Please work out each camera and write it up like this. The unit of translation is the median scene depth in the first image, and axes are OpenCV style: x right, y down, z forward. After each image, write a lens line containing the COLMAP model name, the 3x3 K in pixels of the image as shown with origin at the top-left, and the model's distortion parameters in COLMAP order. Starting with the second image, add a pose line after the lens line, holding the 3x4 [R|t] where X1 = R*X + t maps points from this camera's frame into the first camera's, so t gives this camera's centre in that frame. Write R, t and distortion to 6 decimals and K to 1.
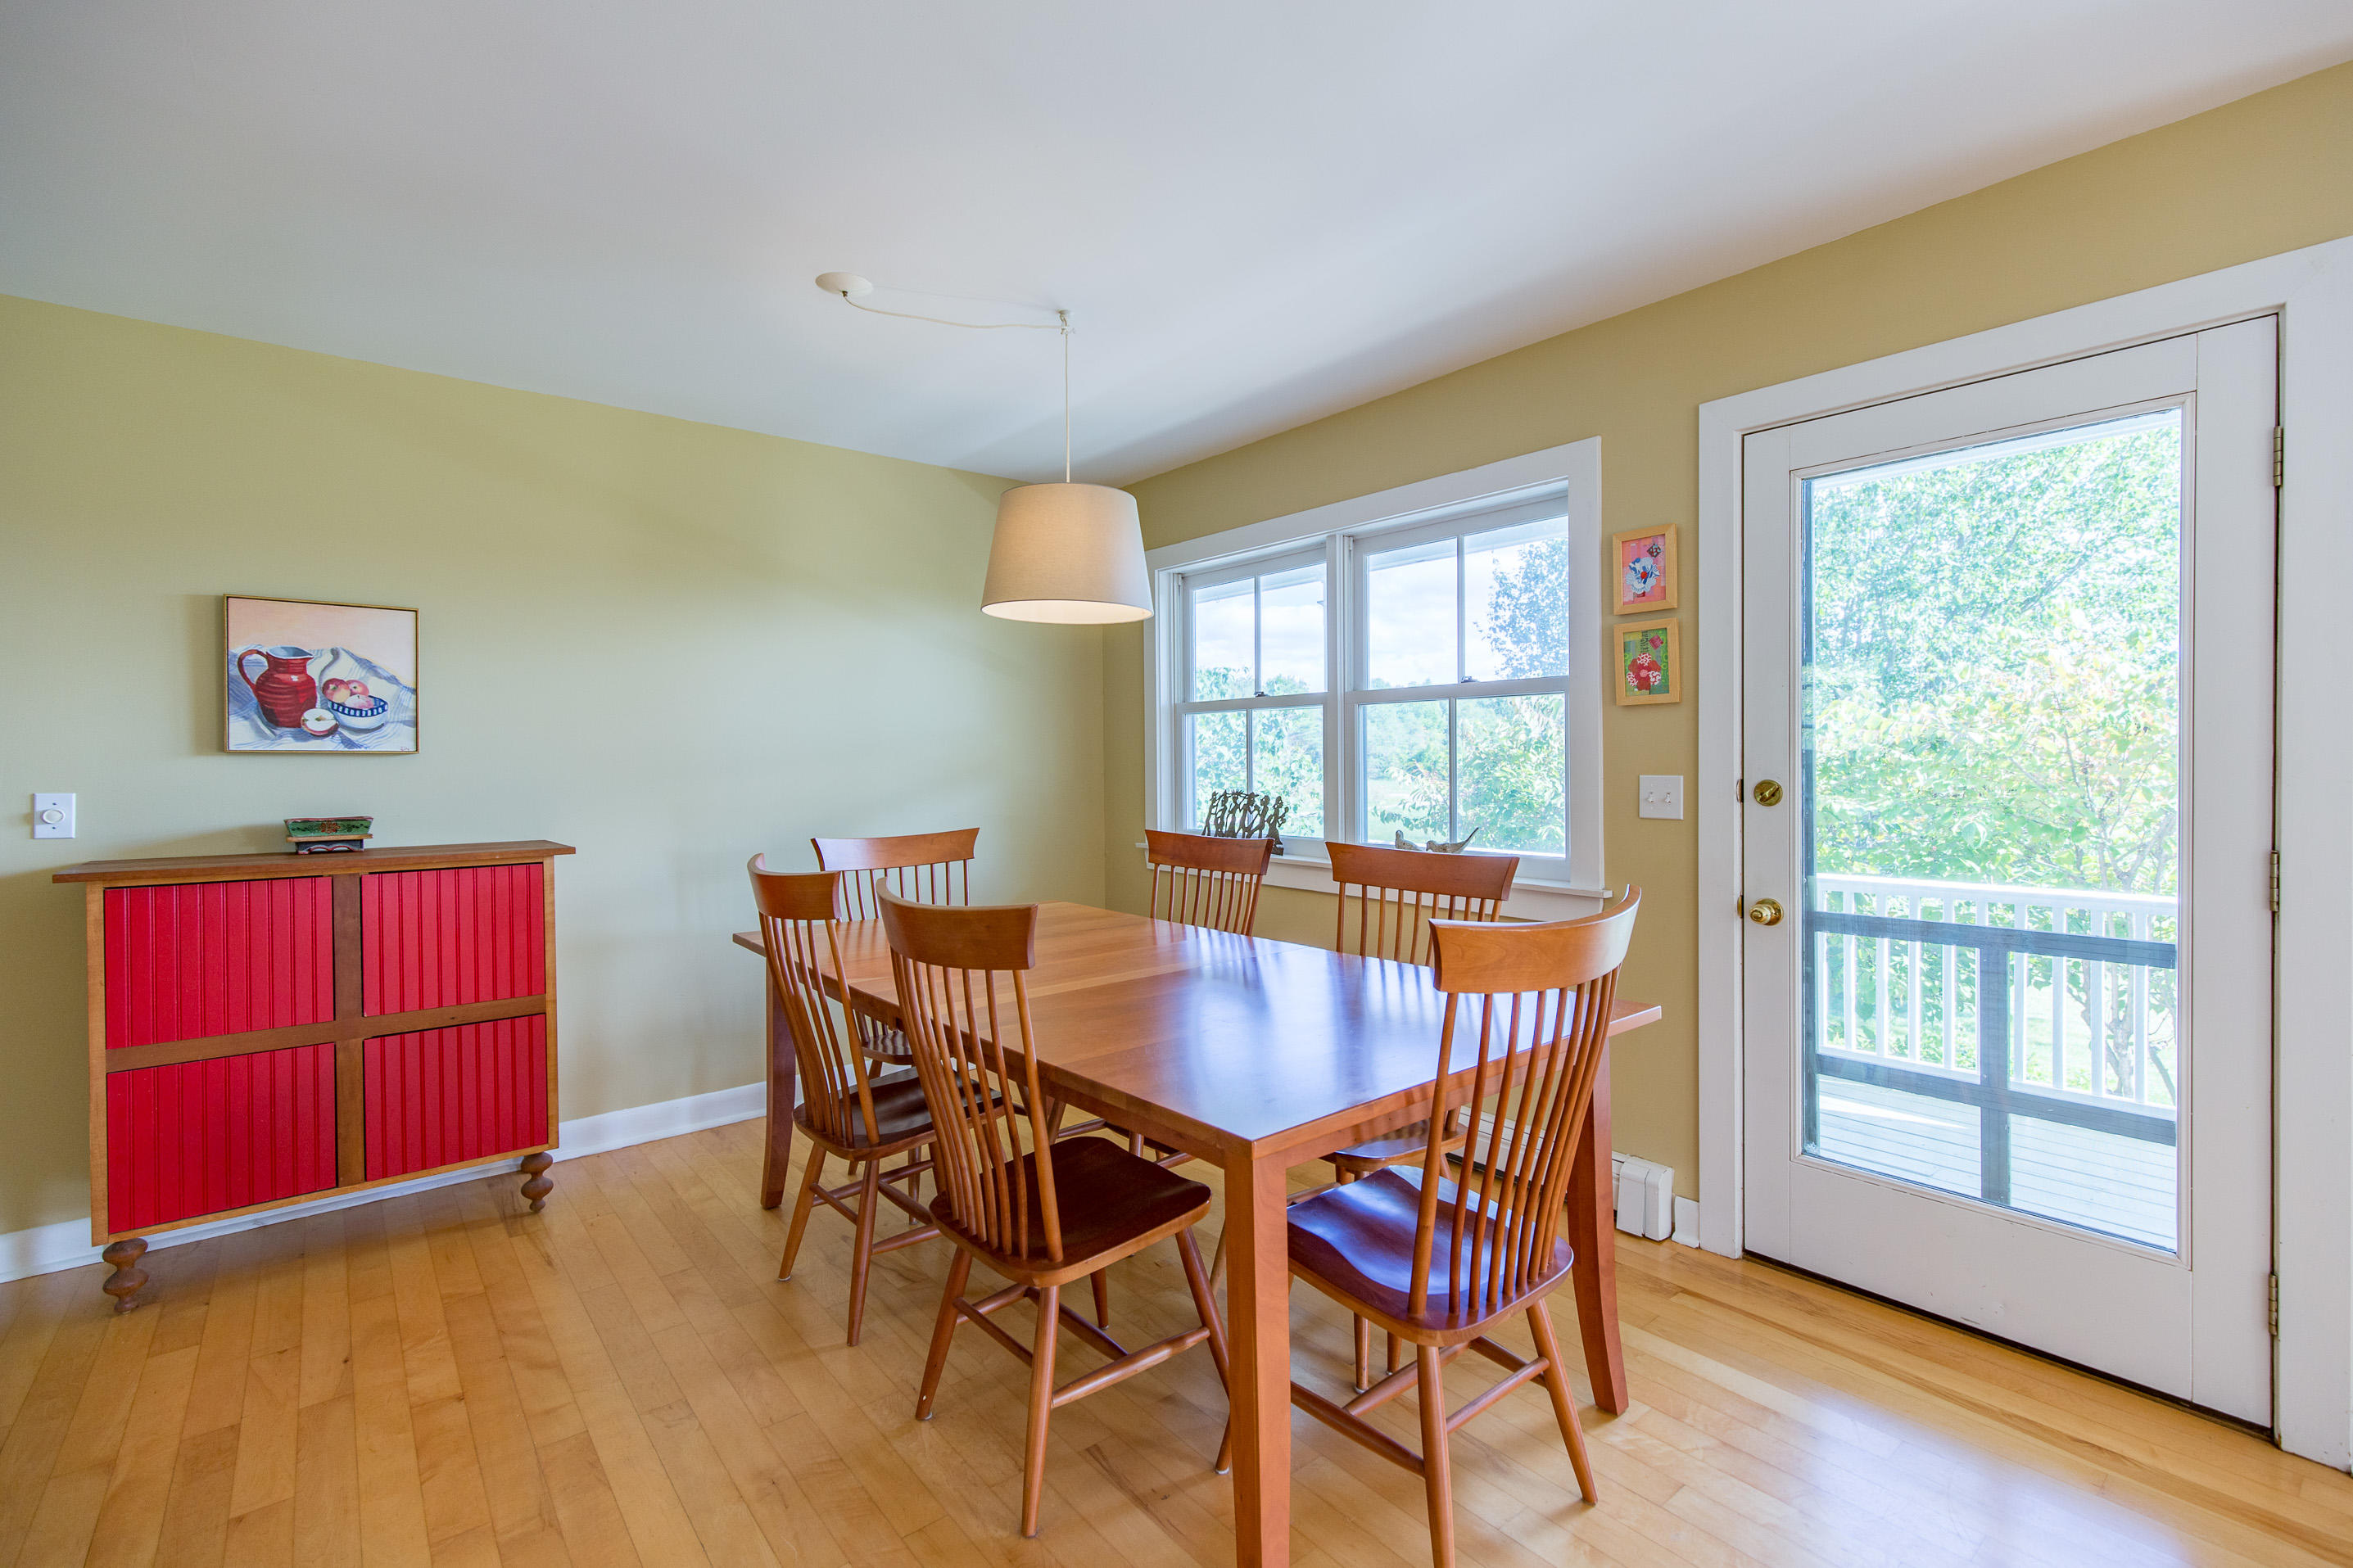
lens RADIAL K [[1061.1, 0, 1188.5], [0, 1061.1, 764.2], [0, 0, 1]] dist [0.013428, -0.003315]
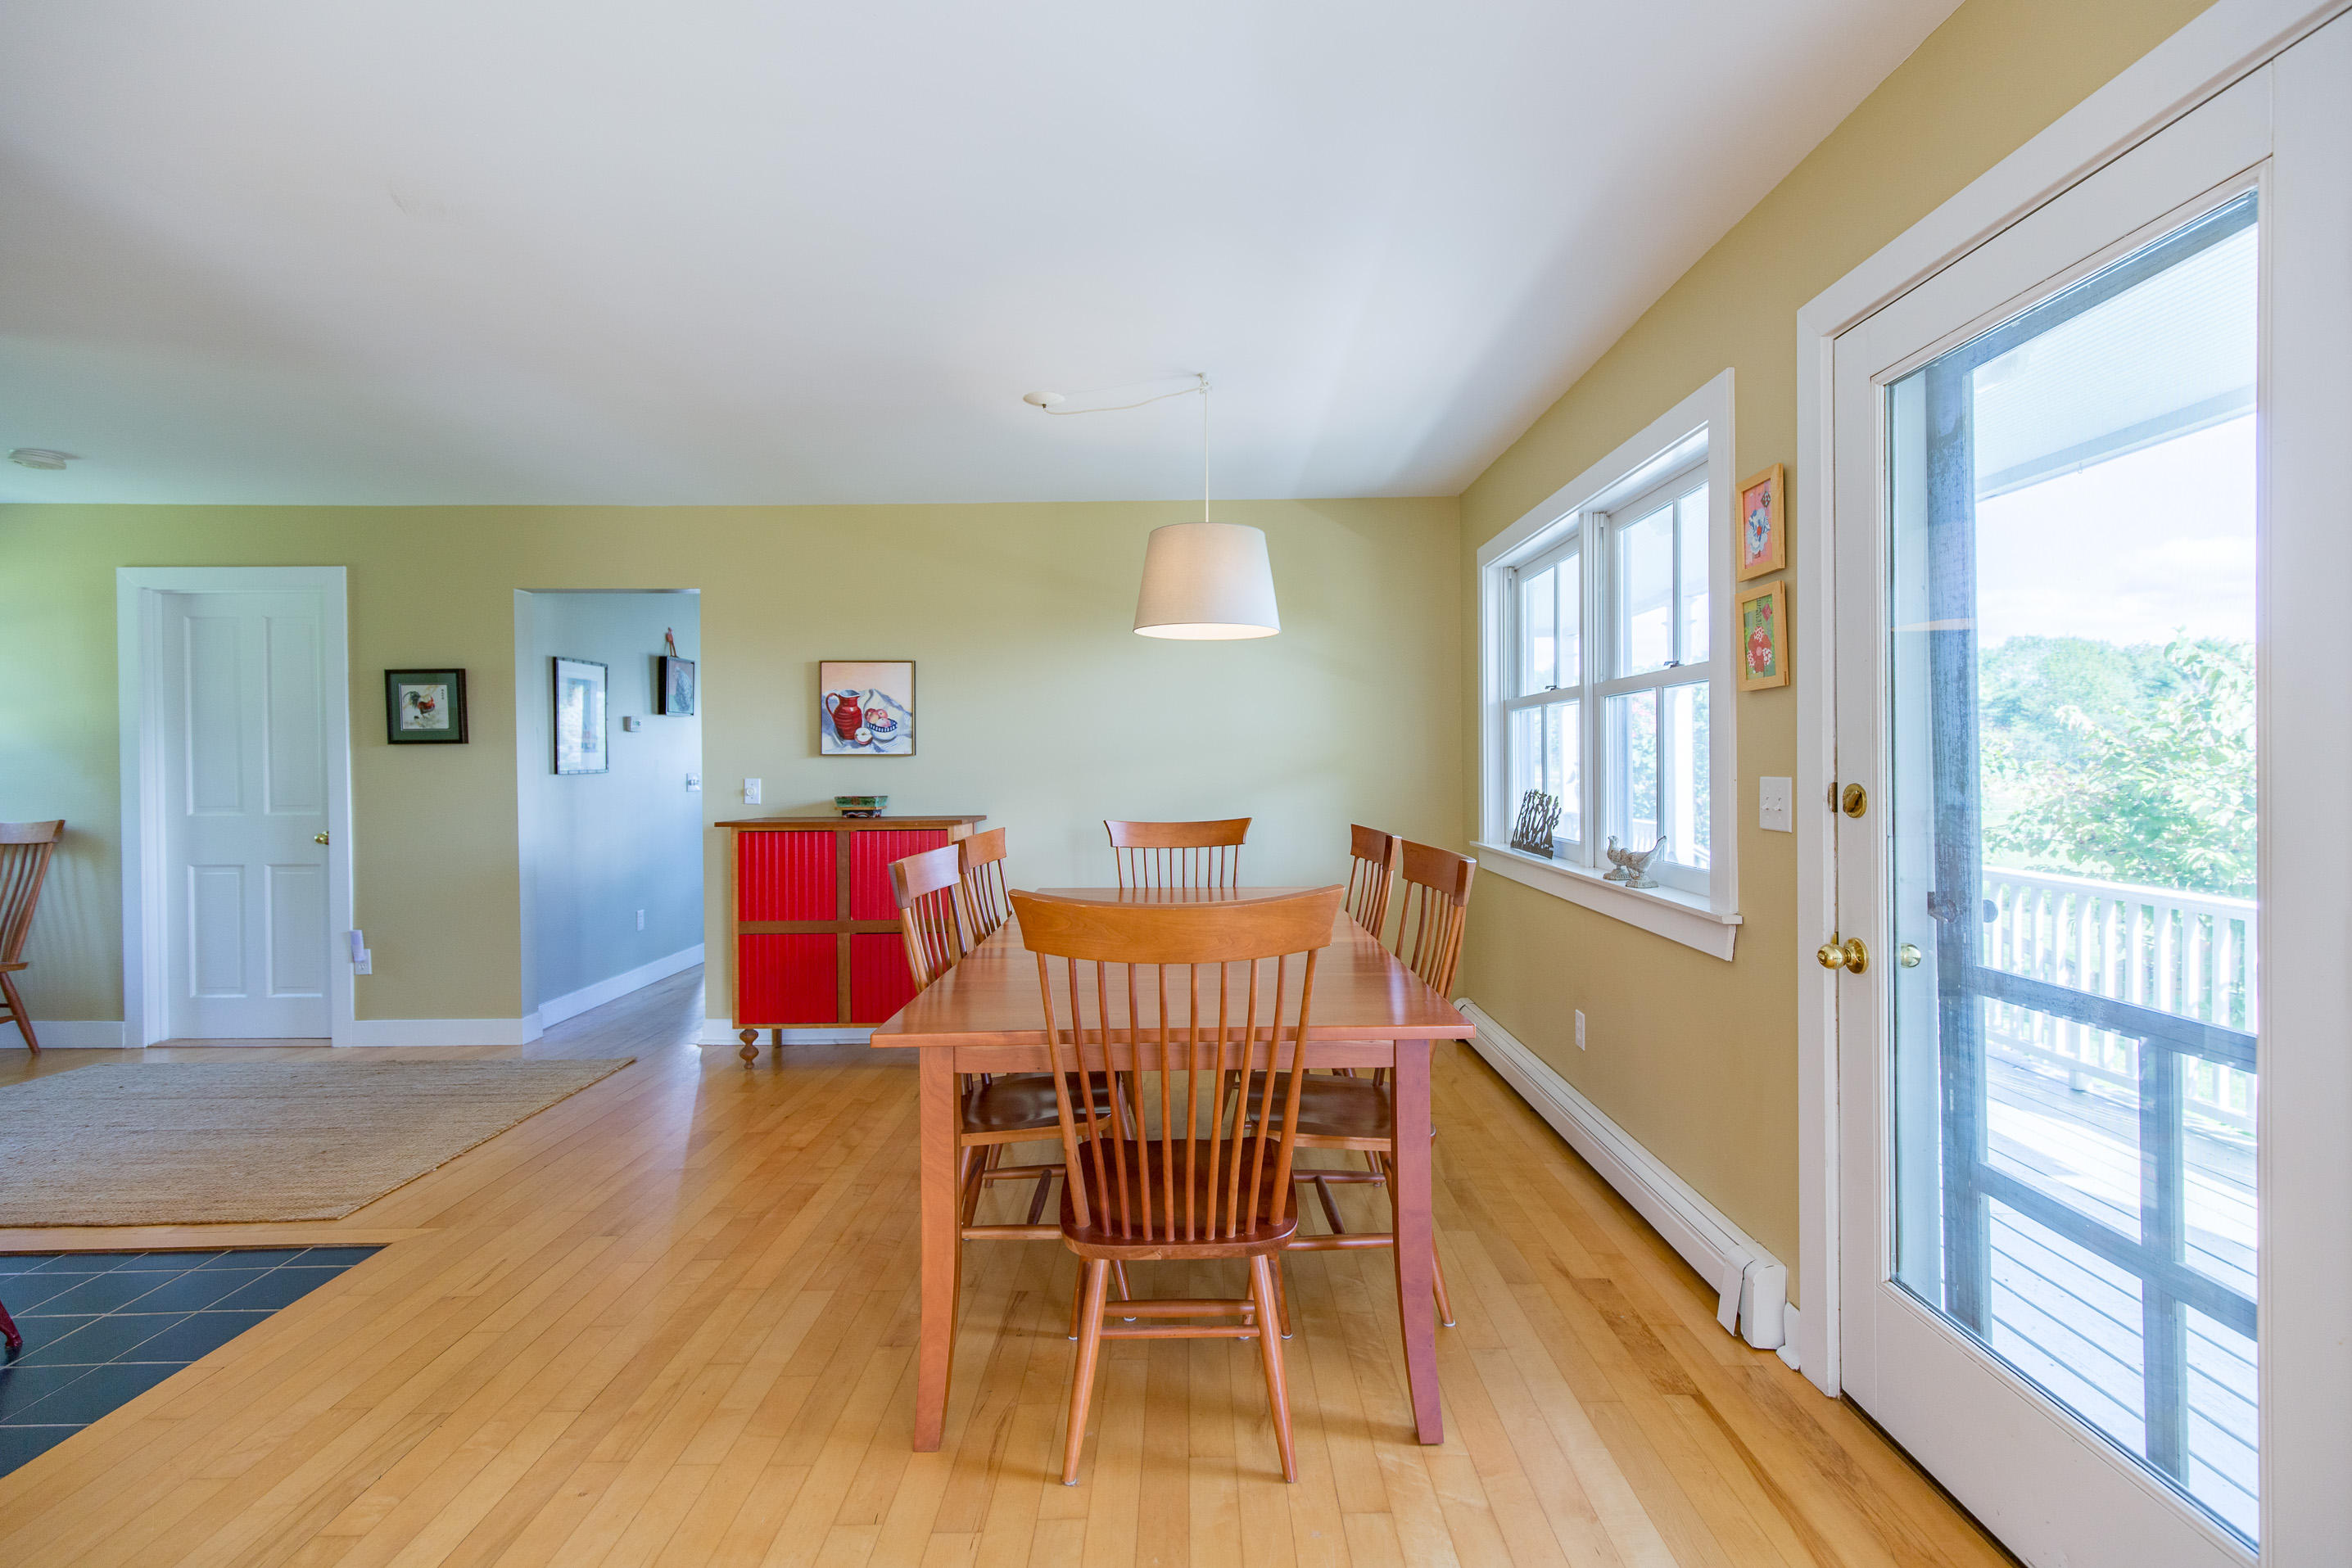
lens RADIAL K [[1060.7, 0, 1188.0], [0, 1060.7, 764.2], [0, 0, 1]] dist [0.013428, -0.003315]
pose [[0.769098, 0.001433, -0.639129, 0.583102], [0.001441, 0.999991, 0.003976, -0.003027], [0.639129, -0.003978, 0.769089, 0.090188]]
